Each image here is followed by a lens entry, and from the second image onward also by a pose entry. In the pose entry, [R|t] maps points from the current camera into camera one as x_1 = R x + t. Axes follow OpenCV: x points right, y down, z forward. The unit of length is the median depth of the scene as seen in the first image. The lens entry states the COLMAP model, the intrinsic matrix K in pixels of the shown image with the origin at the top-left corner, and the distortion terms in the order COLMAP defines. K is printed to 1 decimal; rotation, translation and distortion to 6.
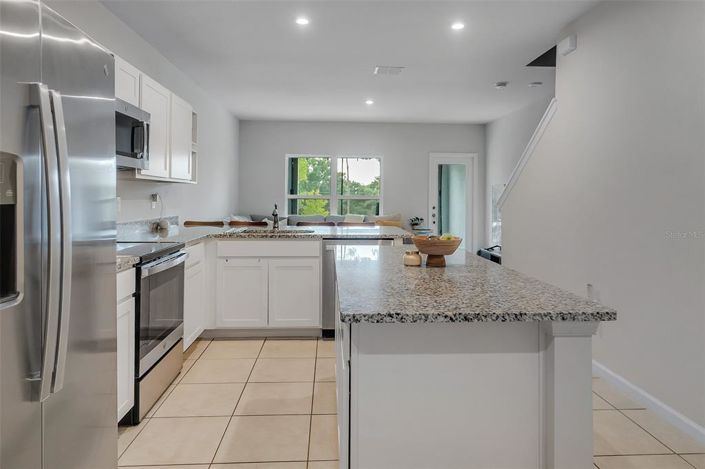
lens RADIAL K [[479.4, 0, 351.8], [0, 479.4, 200.5], [0, 0, 1]] dist [-0.001262, -0.001073]
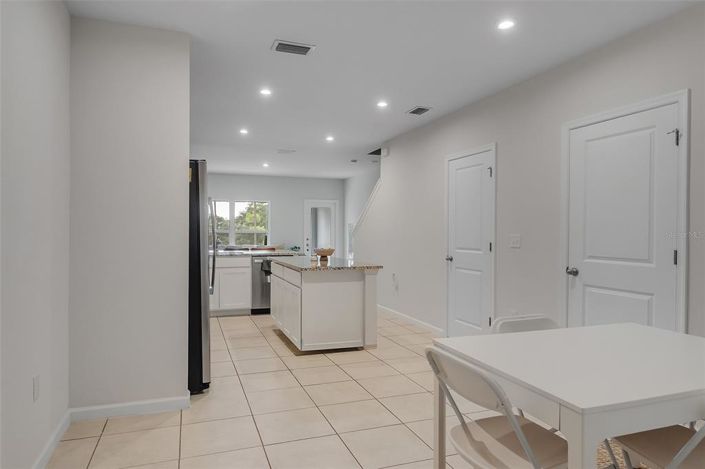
lens RADIAL K [[460.6, 0, 364.6], [0, 460.6, 237.3], [0, 0, 1]] dist [0.018149, 0.001075]
pose [[0.950171, -0.004849, 0.311690, -0.139506], [0.003317, 0.999980, 0.005446, 0.004553], [-0.311711, -0.004141, 0.950168, -0.495141]]
